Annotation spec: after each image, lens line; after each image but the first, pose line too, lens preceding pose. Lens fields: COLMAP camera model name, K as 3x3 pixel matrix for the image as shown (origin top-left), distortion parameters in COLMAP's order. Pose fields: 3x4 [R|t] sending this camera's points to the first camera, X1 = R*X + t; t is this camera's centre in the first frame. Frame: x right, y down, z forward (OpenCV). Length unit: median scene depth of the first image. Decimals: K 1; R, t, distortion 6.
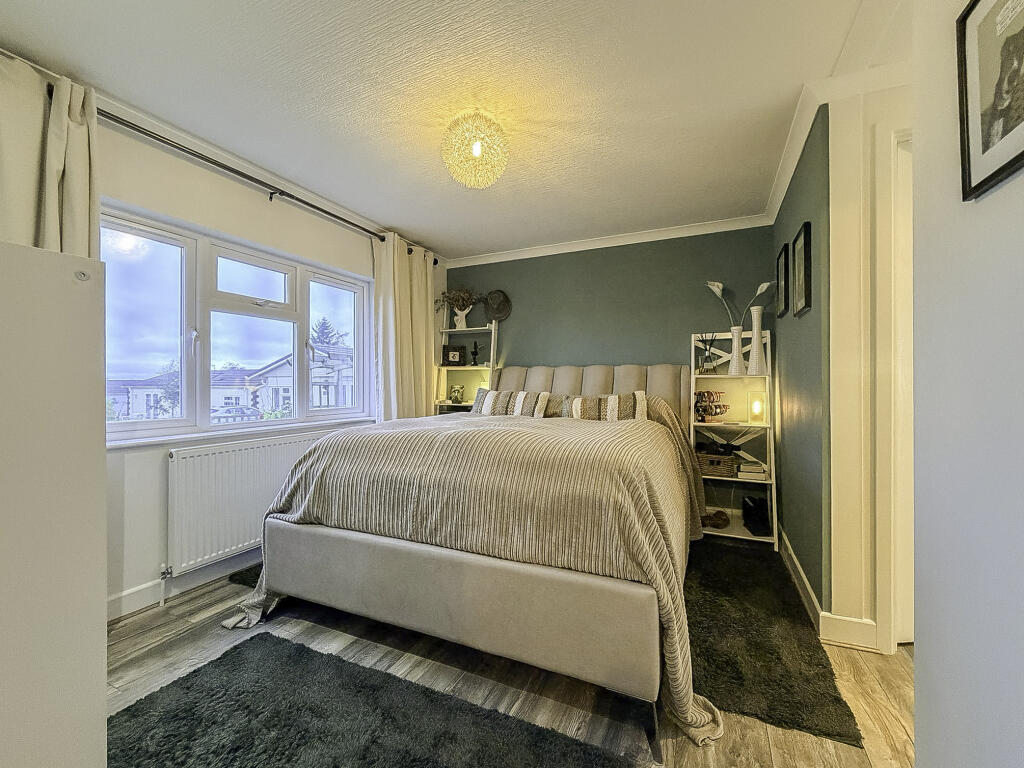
lens RADIAL K [[406.8, 0, 513.4], [0, 406.8, 378.0], [0, 0, 1]] dist [0.000298, -0.000162]
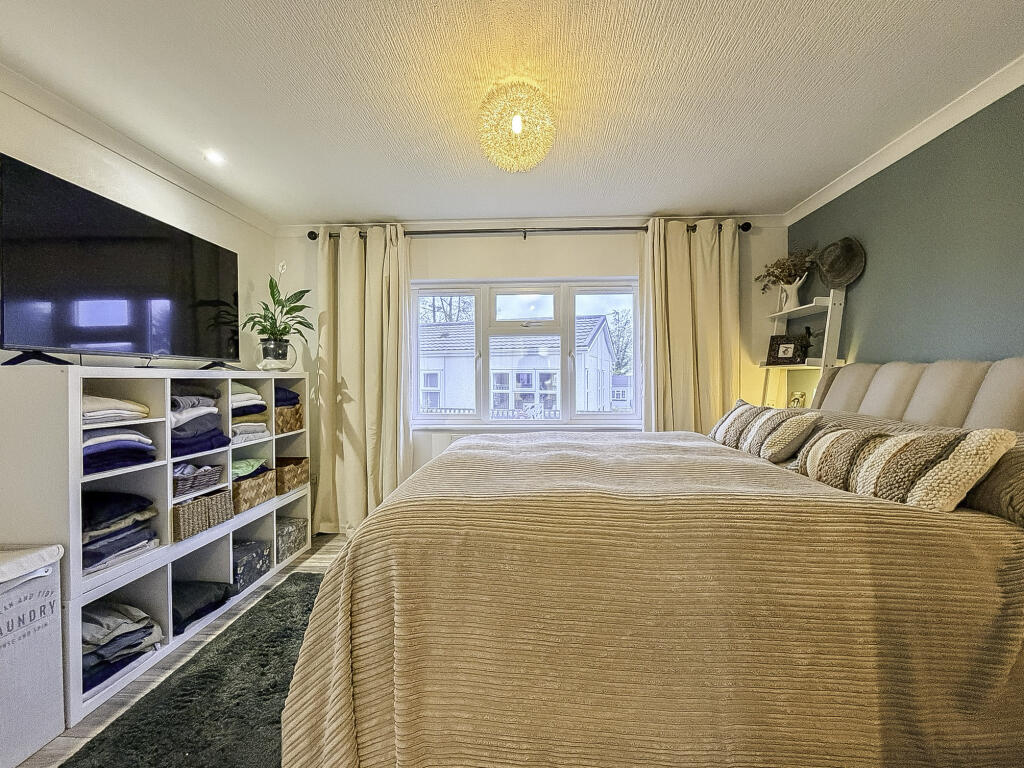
lens RADIAL K [[406.8, 0, 513.4], [0, 406.8, 378.0], [0, 0, 1]] dist [0.000298, -0.000162]
pose [[0.411592, -0.001439, -0.911367, 0.312033], [0.016440, 0.999848, 0.005846, -0.018535], [0.911220, -0.017389, 0.411553, 0.292237]]
